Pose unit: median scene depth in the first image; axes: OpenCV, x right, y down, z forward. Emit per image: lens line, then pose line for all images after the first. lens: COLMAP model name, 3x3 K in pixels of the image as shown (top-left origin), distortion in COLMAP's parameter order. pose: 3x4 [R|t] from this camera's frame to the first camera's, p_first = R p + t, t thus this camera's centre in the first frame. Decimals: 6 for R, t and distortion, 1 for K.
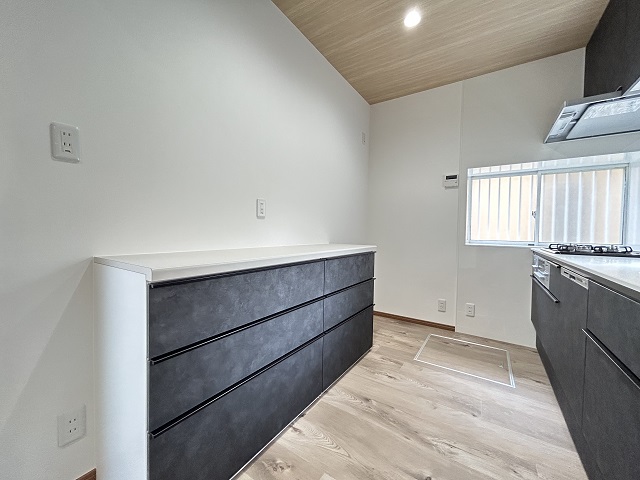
lens RADIAL K [[258.1, 0, 320.2], [0, 258.1, 237.4], [0, 0, 1]] dist [-0.000663, -0.000253]
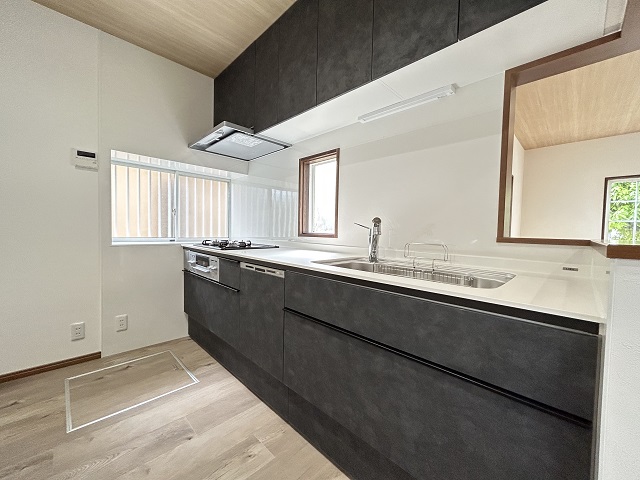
lens RADIAL K [[258.1, 0, 320.2], [0, 258.1, 237.4], [0, 0, 1]] dist [-0.000663, -0.000253]
pose [[0.196287, -0.042282, 0.979634, -0.107304], [0.003559, 0.999094, 0.042409, -0.030978], [-0.980540, -0.004838, 0.196260, 0.244895]]
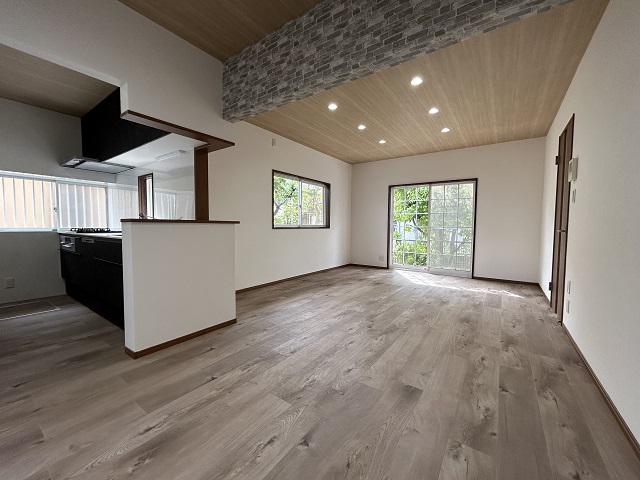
lens RADIAL K [[258.1, 0, 320.2], [0, 258.1, 237.4], [0, 0, 1]] dist [-0.000663, -0.000253]
pose [[0.021086, -0.064933, 0.997667, -0.736153], [0.015268, 0.997793, 0.064619, -0.001055], [-0.999661, 0.013870, 0.022031, -0.648294]]
